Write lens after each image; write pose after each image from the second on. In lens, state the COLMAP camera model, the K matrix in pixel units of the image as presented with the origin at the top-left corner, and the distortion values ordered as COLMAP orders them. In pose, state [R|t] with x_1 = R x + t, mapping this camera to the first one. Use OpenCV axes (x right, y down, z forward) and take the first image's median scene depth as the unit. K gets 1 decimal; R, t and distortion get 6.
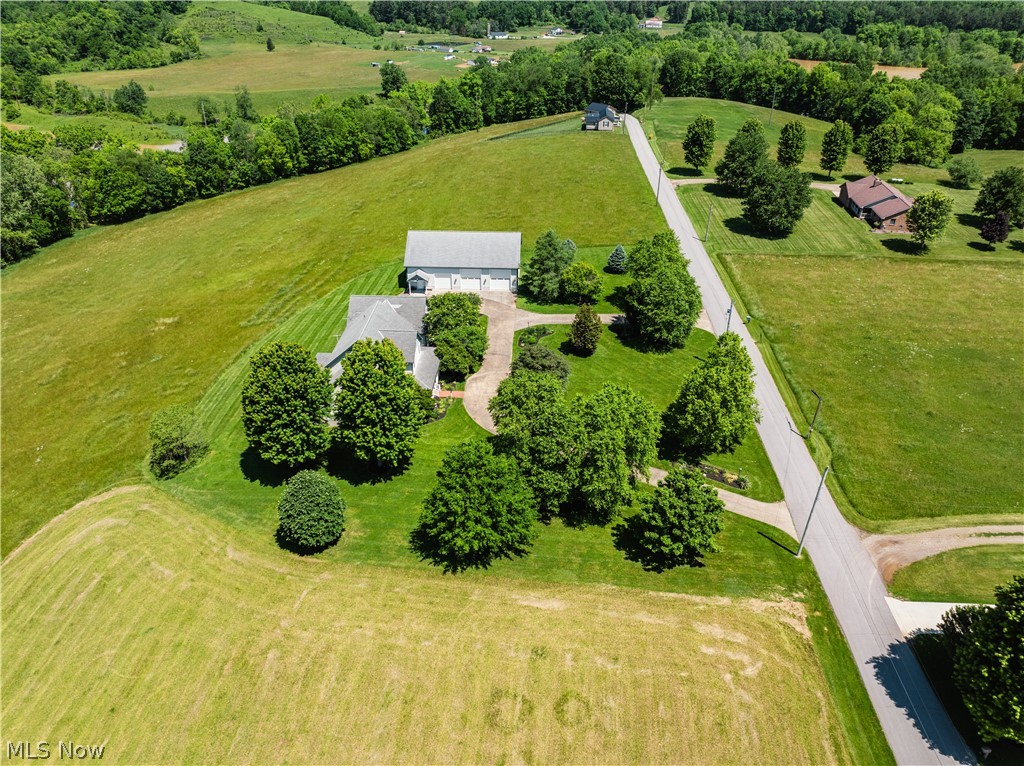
lens RADIAL K [[713.7, 0, 518.7], [0, 713.7, 381.6], [0, 0, 1]] dist [-0.045145, 0.011919]
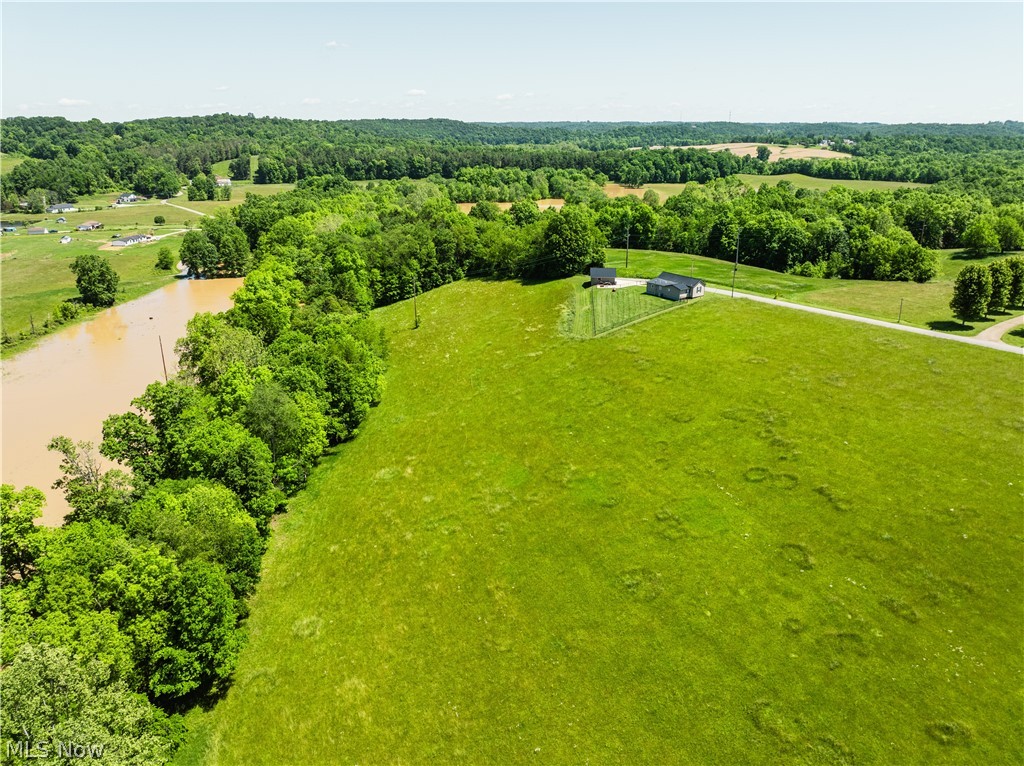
lens RADIAL K [[713.7, 0, 510.9], [0, 713.7, 388.9], [0, 0, 1]] dist [-0.045145, 0.011919]
pose [[0.748951, -0.232554, 0.620476, -1.133596], [0.338474, 0.939277, -0.056519, -0.539007], [-0.569655, 0.252345, 0.782186, 0.958996]]
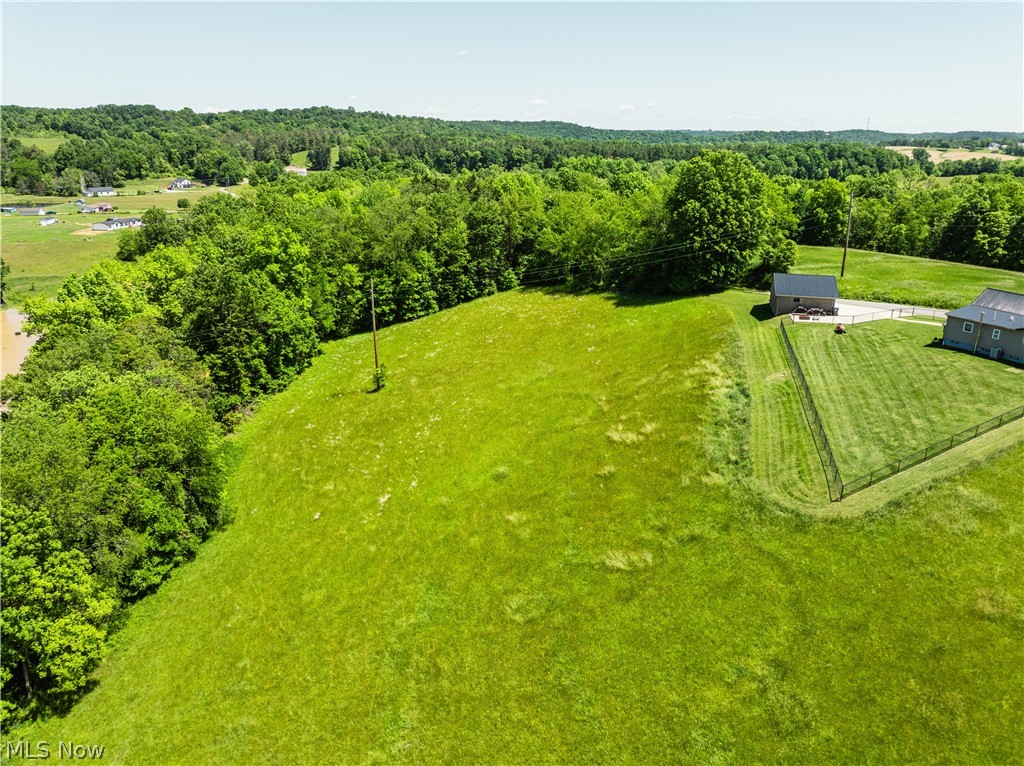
lens RADIAL K [[713.7, 0, 510.9], [0, 713.7, 382.2], [0, 0, 1]] dist [-0.045145, 0.011919]
pose [[0.842849, -0.175311, 0.508795, -0.440751], [0.272428, 0.954351, -0.122461, -0.733408], [-0.464100, 0.241826, 0.852133, 1.689768]]
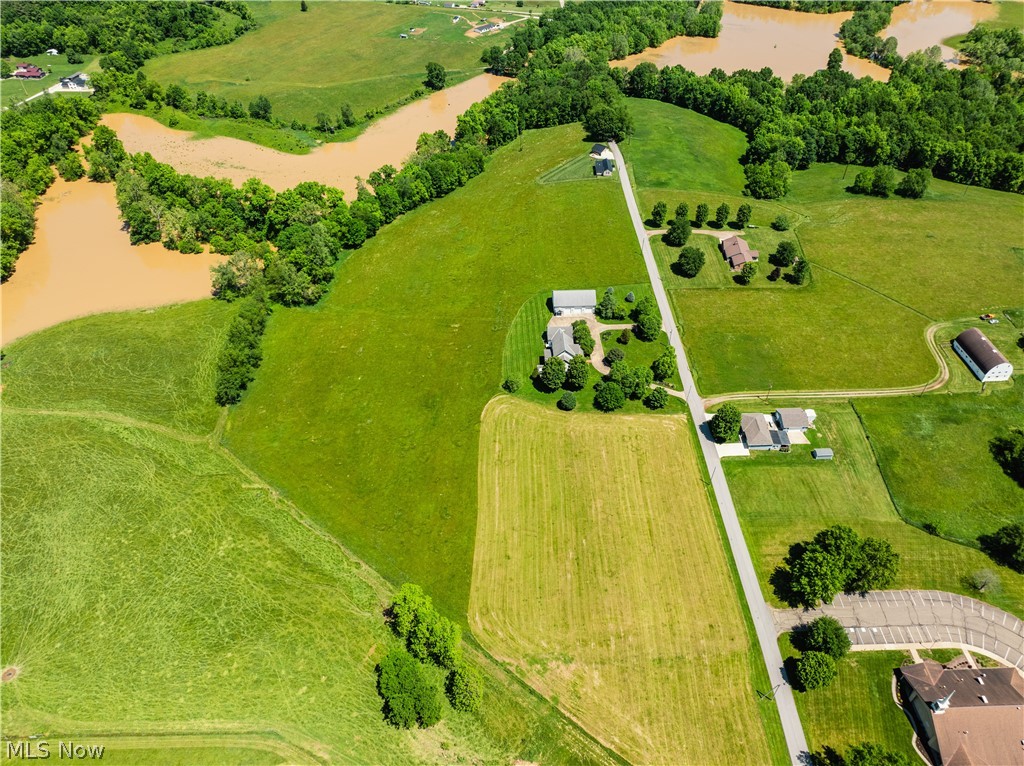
lens RADIAL K [[713.7, 0, 512.2], [0, 713.7, 385.7], [0, 0, 1]] dist [-0.045145, 0.011919]
pose [[0.997131, -0.054959, 0.052049, -0.473874], [0.042176, 0.974389, 0.220879, -0.469059], [-0.062855, -0.218050, 0.973911, -1.690067]]
